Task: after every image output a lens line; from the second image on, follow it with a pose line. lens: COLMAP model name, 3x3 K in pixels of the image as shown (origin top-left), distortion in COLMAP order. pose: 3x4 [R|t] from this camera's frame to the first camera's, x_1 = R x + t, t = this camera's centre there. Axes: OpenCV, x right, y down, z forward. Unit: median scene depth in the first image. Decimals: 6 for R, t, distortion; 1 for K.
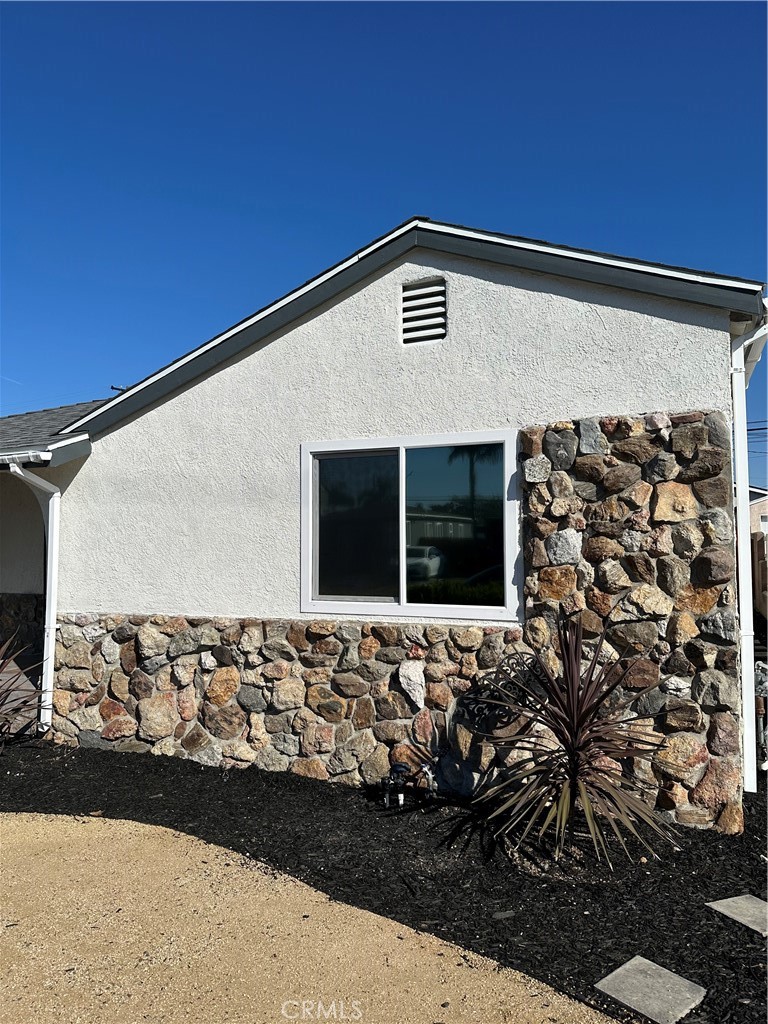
lens RADIAL K [[711.8, 0, 369.2], [0, 711.8, 514.4], [0, 0, 1]] dist [0.045054, -0.045219]
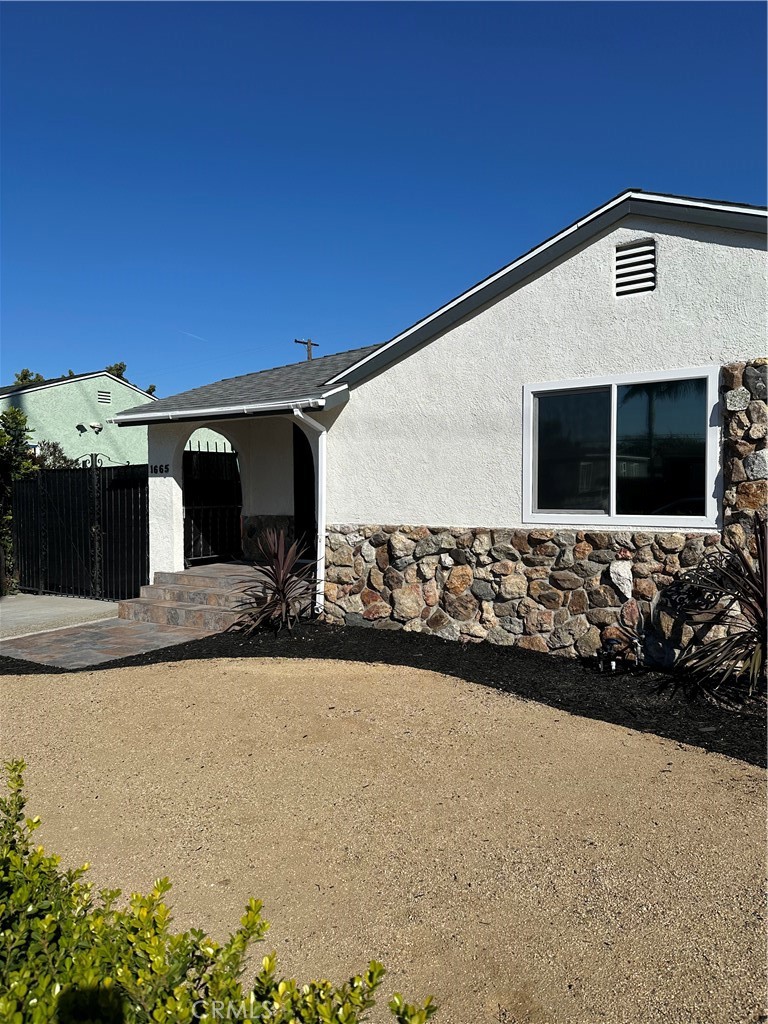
lens RADIAL K [[711.8, 0, 364.4], [0, 711.8, 507.4], [0, 0, 1]] dist [0.045054, -0.045219]
pose [[0.974134, 0.003682, -0.225940, -0.095527], [0.011981, 0.997619, 0.067912, 0.025794], [0.225652, -0.068863, 0.971771, -0.302561]]
